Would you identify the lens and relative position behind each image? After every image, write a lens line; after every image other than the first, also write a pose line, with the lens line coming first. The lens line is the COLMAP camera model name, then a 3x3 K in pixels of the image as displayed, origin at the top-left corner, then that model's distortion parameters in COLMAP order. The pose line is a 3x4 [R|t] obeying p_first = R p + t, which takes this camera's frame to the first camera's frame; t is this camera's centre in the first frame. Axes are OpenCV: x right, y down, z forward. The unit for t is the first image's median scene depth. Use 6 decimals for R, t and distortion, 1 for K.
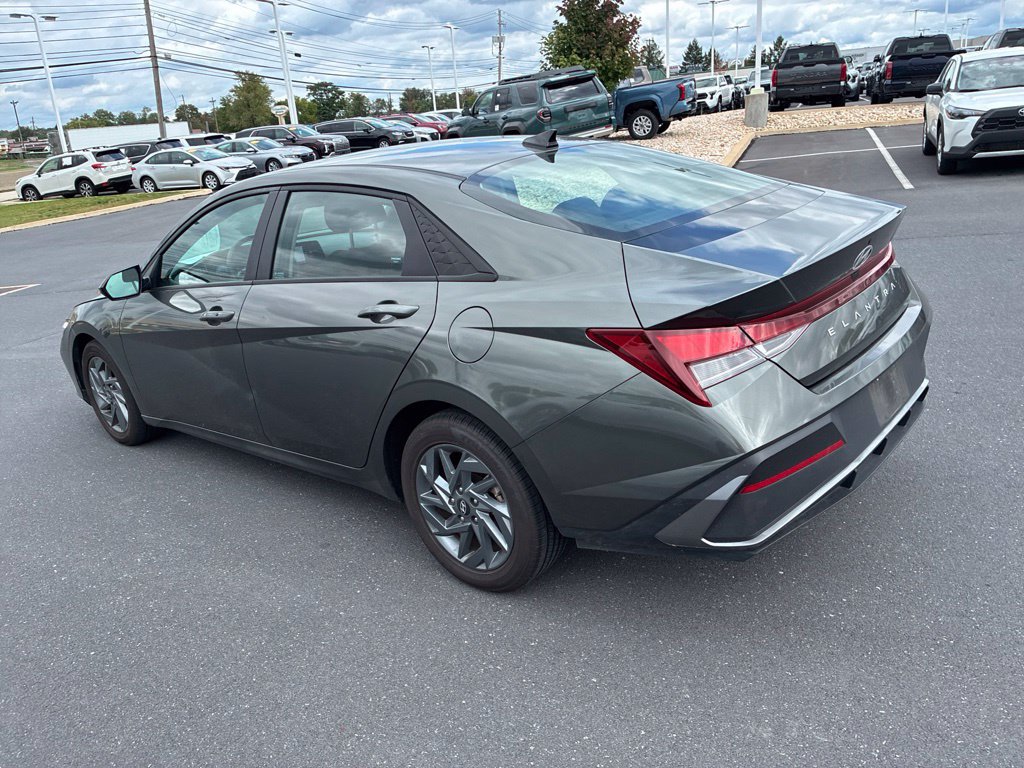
lens RADIAL K [[772.4, 0, 516.8], [0, 772.4, 378.9], [0, 0, 1]] dist [0.042193, -0.057253]
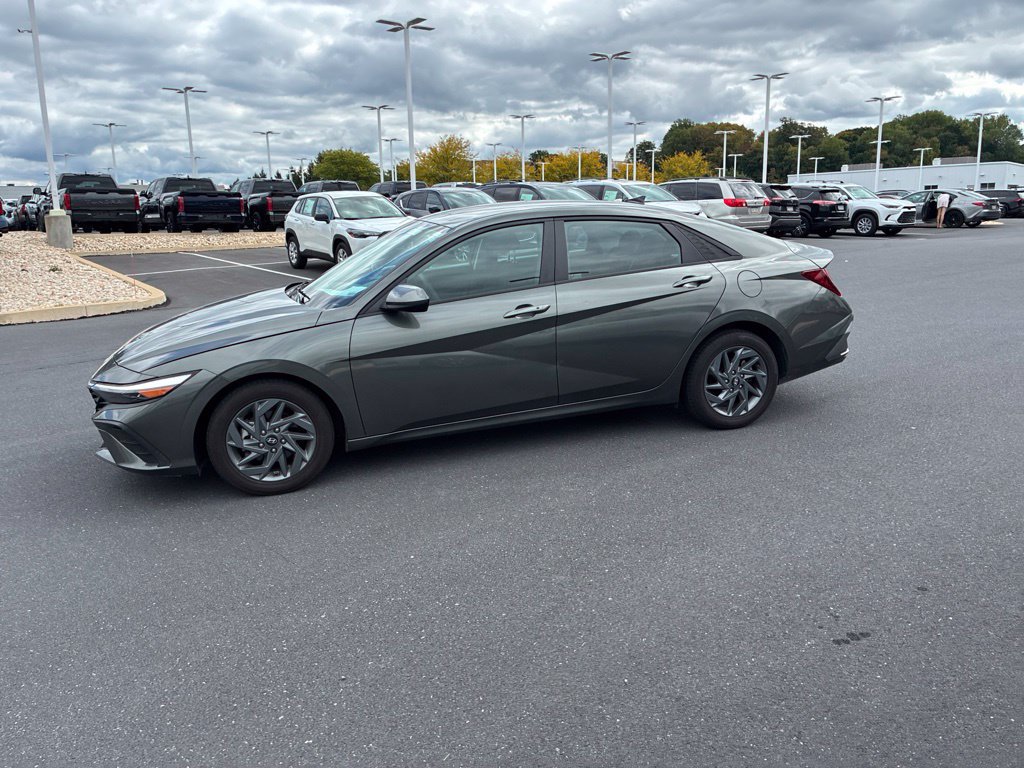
lens RADIAL K [[767.7, 0, 517.2], [0, 767.7, 393.2], [0, 0, 1]] dist [0.033391, -0.041189]
pose [[0.525145, -0.121596, 0.842281, -0.247602], [0.249840, 0.968155, -0.016003, 0.011714], [-0.813513, 0.218840, 0.538801, 0.055178]]
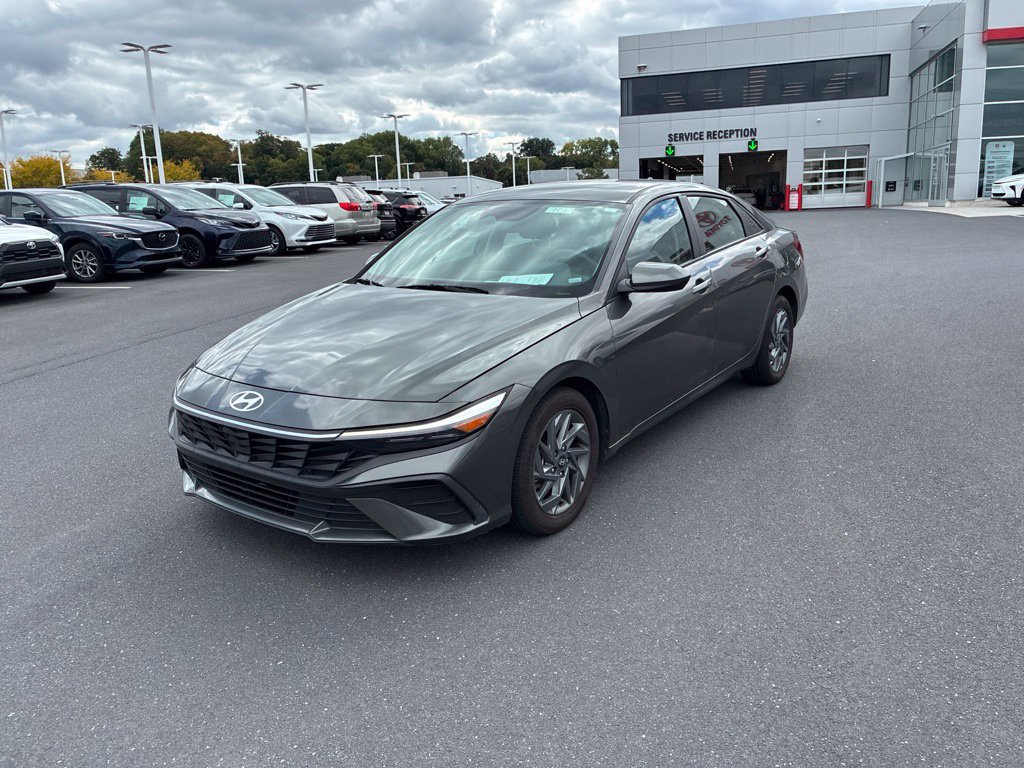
lens RADIAL K [[772.4, 0, 516.8], [0, 772.4, 378.9], [0, 0, 1]] dist [0.042193, -0.057253]
pose [[-0.084587, -0.126950, 0.988296, -0.271520], [0.363144, 0.919706, 0.149221, -0.039807], [-0.927885, 0.371516, -0.031694, 0.227177]]
